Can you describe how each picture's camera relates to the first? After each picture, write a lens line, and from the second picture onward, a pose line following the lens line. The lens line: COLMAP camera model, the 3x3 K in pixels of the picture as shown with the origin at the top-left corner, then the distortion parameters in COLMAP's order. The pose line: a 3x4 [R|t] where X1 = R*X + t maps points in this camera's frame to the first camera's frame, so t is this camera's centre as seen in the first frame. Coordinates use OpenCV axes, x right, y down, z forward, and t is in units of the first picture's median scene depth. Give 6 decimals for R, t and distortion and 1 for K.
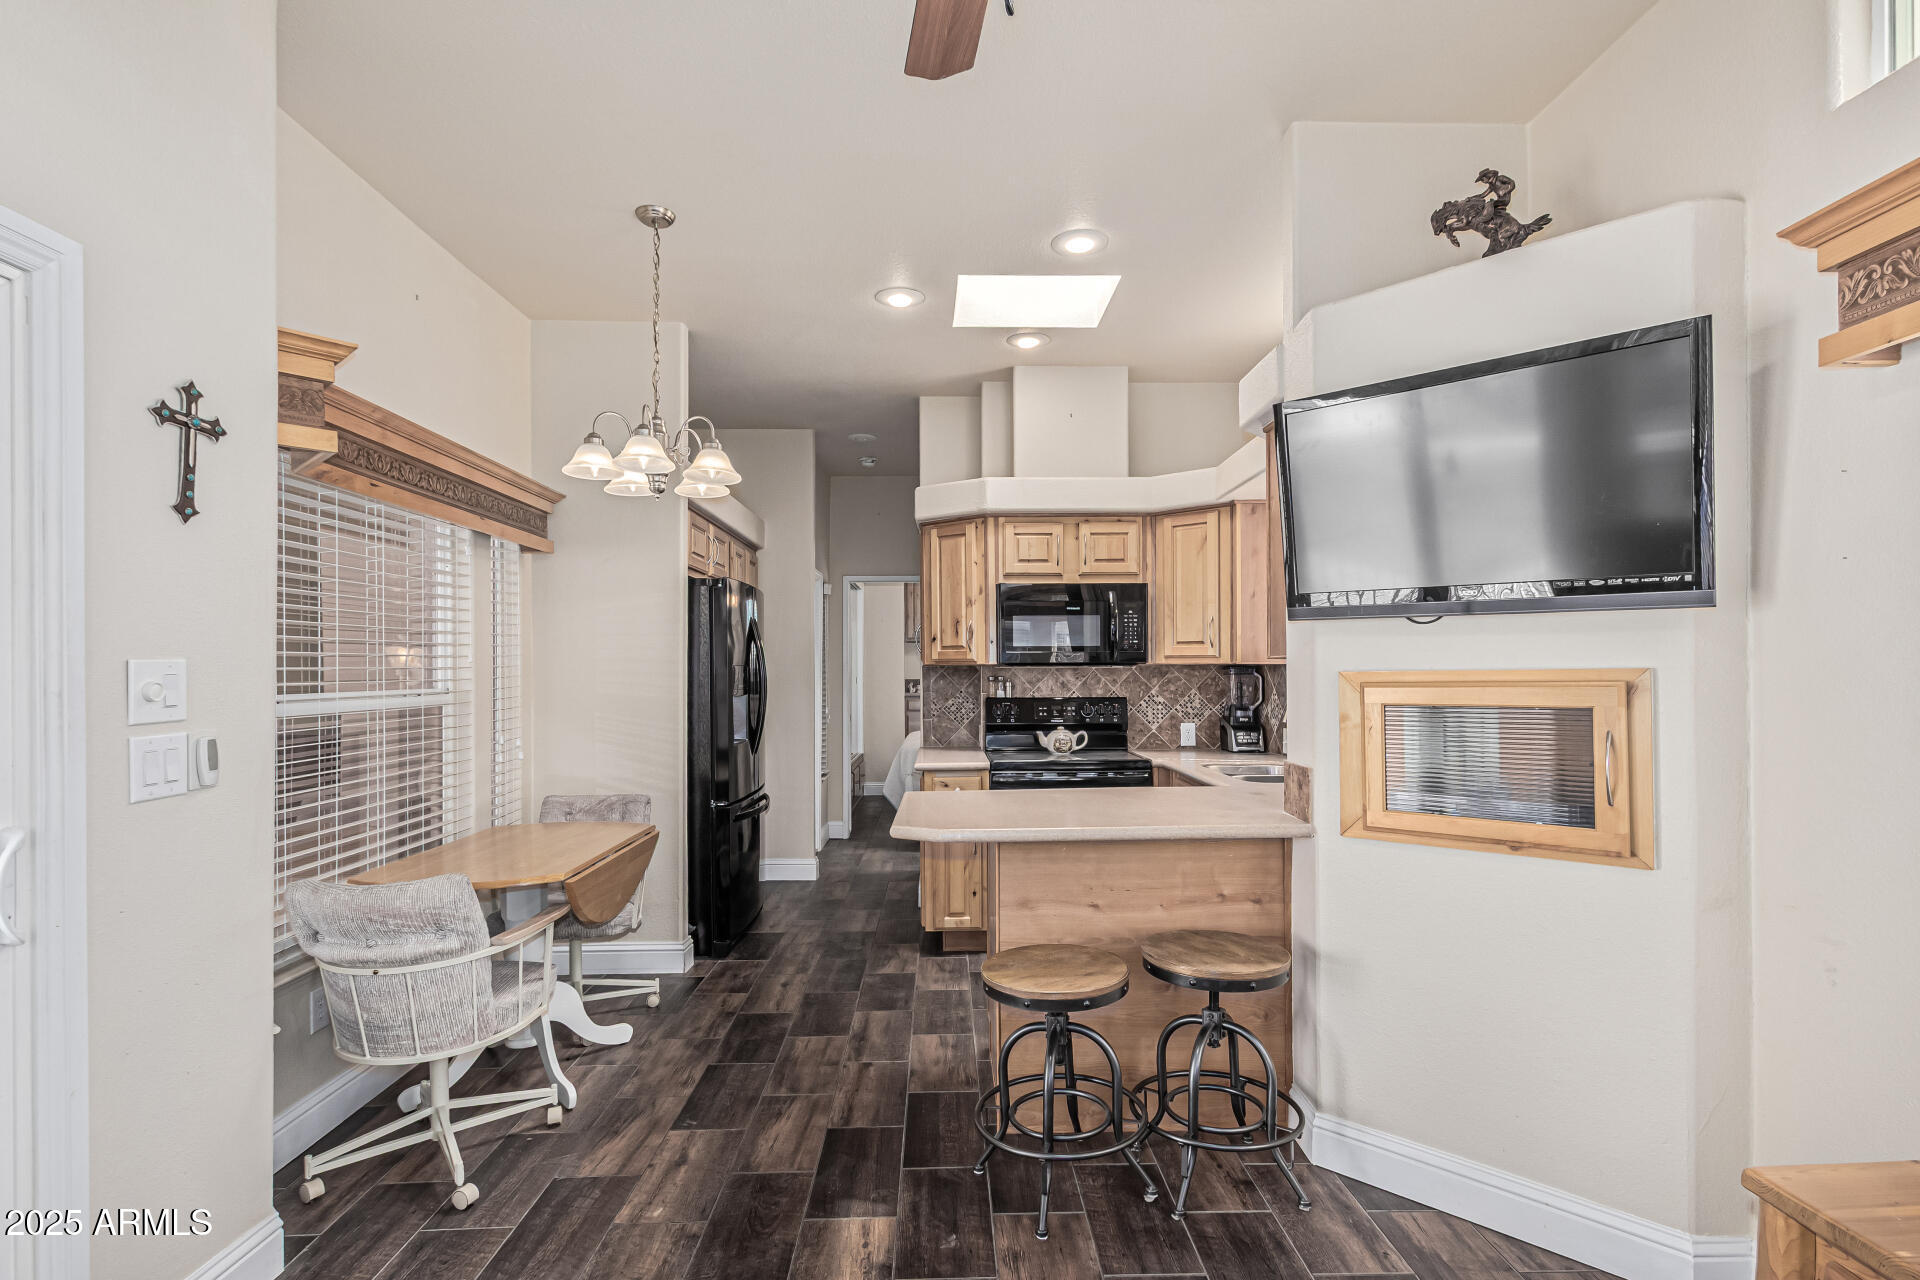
lens RADIAL K [[902.1, 0, 954.8], [0, 902.1, 676.8], [0, 0, 1]] dist [0.000893, 0.000708]
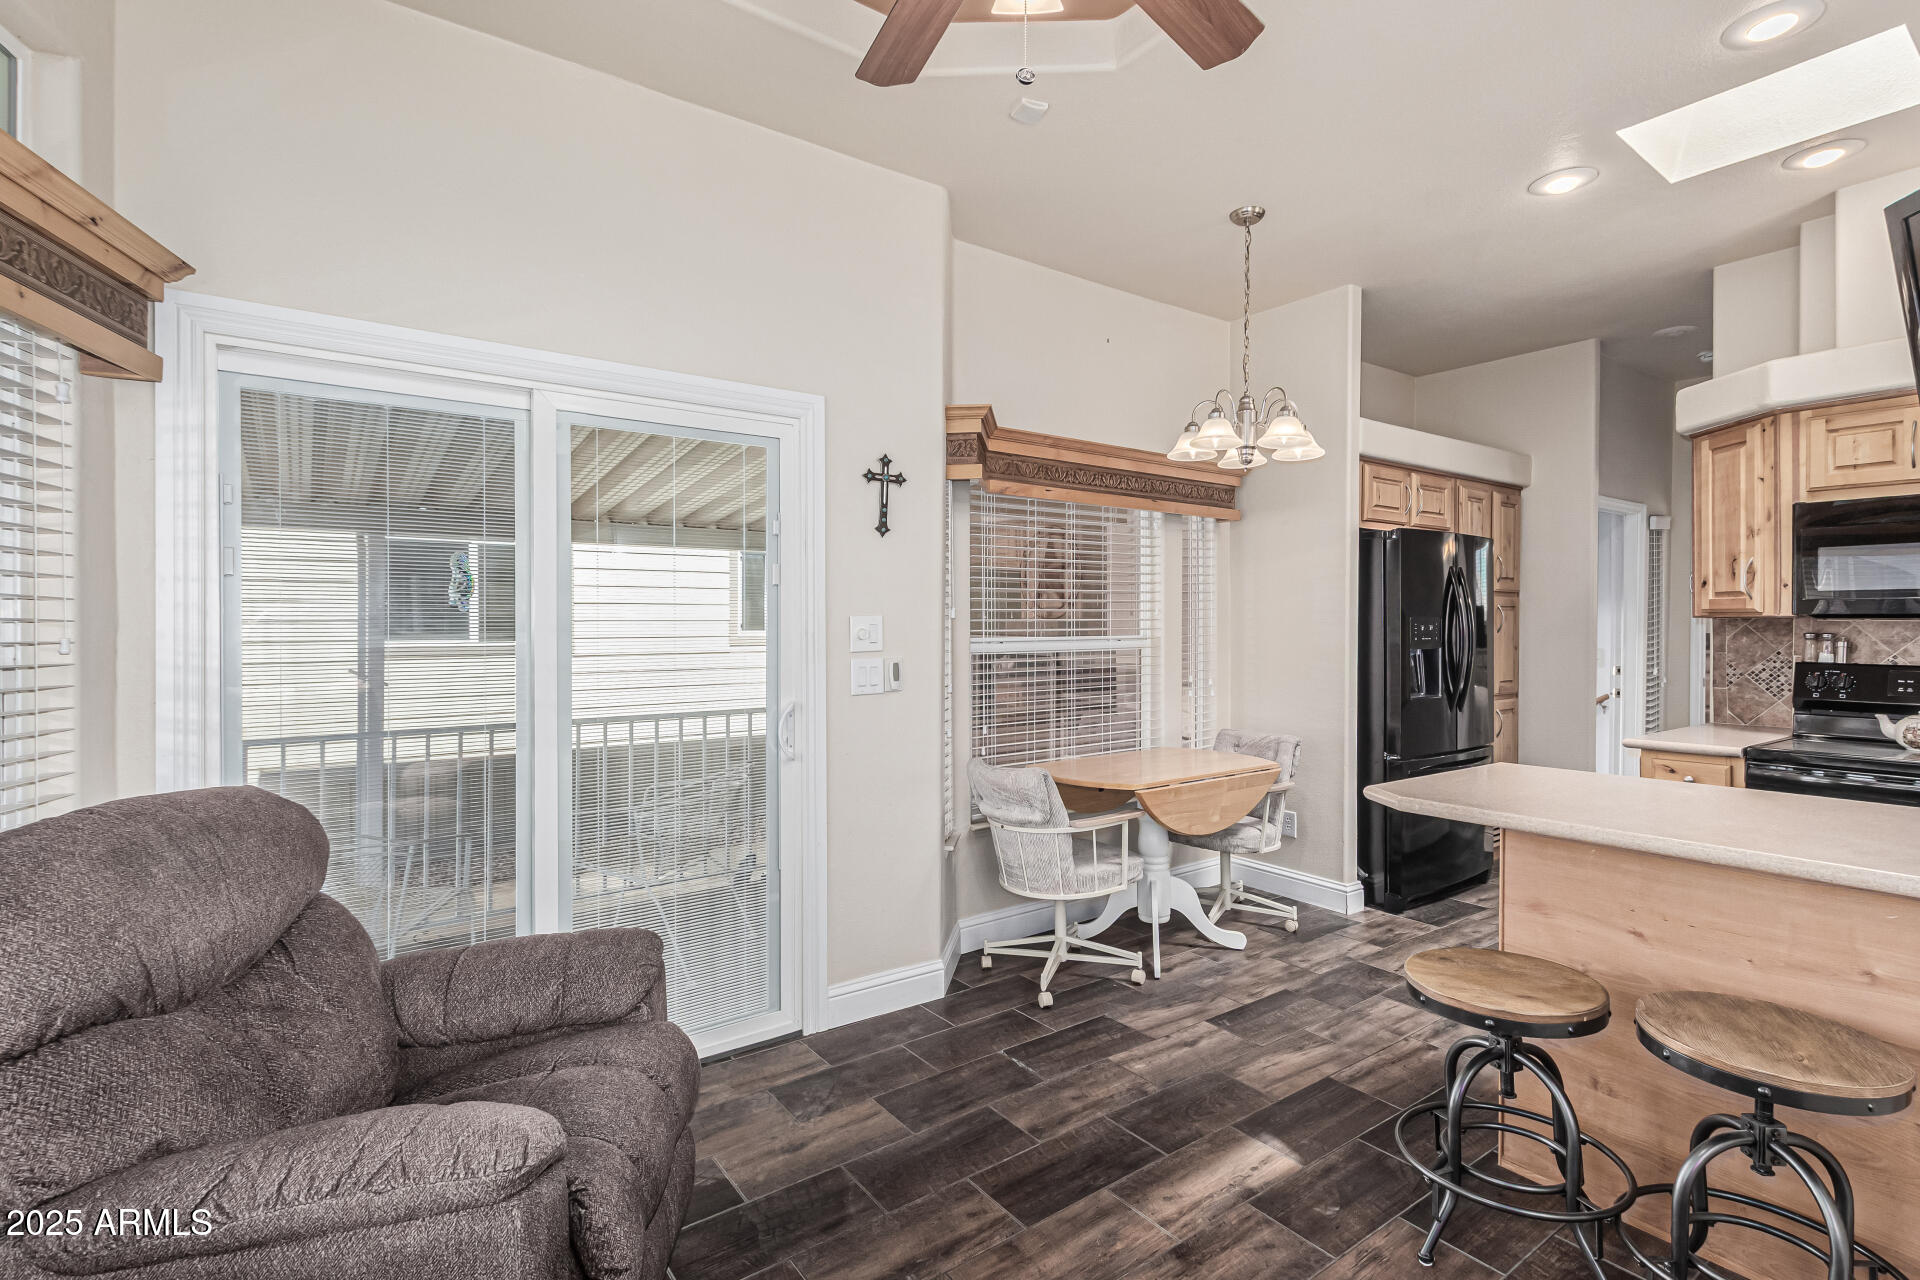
lens RADIAL K [[859.1, 0, 960.0], [0, 859.1, 640.0], [0, 0, 1]] dist [-0.000120, -0.001087]
pose [[0.586662, 0.021844, -0.809537, 0.350744], [-0.008772, 0.999749, 0.020619, -0.004899], [0.809785, -0.004995, 0.586706, 0.093891]]
